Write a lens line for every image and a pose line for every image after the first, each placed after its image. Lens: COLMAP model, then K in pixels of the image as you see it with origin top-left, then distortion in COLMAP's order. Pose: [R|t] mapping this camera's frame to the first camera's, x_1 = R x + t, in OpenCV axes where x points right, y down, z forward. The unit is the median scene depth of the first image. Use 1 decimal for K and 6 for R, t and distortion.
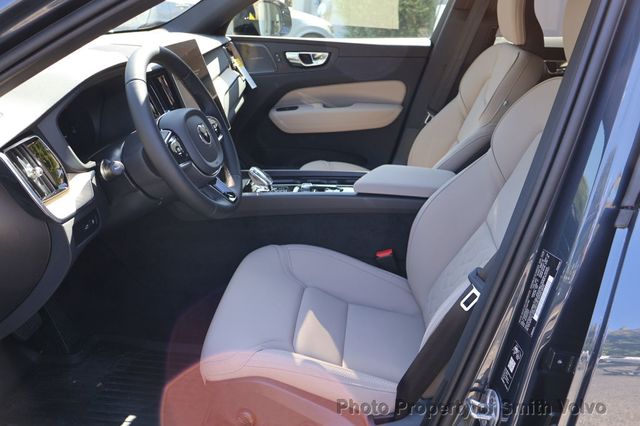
lens RADIAL K [[574.9, 0, 320.0], [0, 574.9, 213.0], [0, 0, 1]] dist [-0.005458, -0.000048]
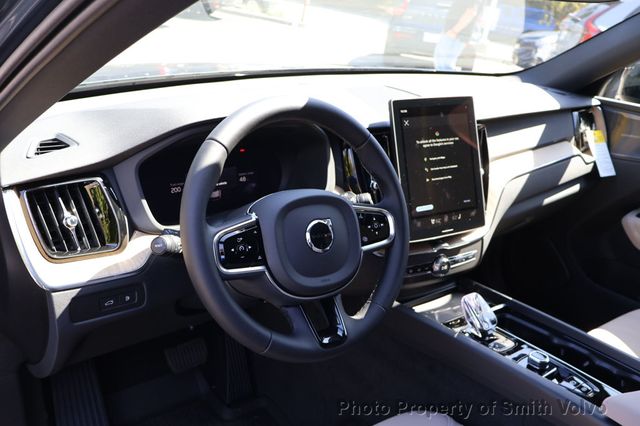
lens RADIAL K [[574.9, 0, 320.0], [0, 574.9, 213.0], [0, 0, 1]] dist [-0.005458, -0.000048]
pose [[0.668866, 0.328676, -0.666776, 0.167401], [-0.349827, 0.930592, 0.107795, -0.160337], [0.655926, 0.161156, 0.737421, 0.322855]]
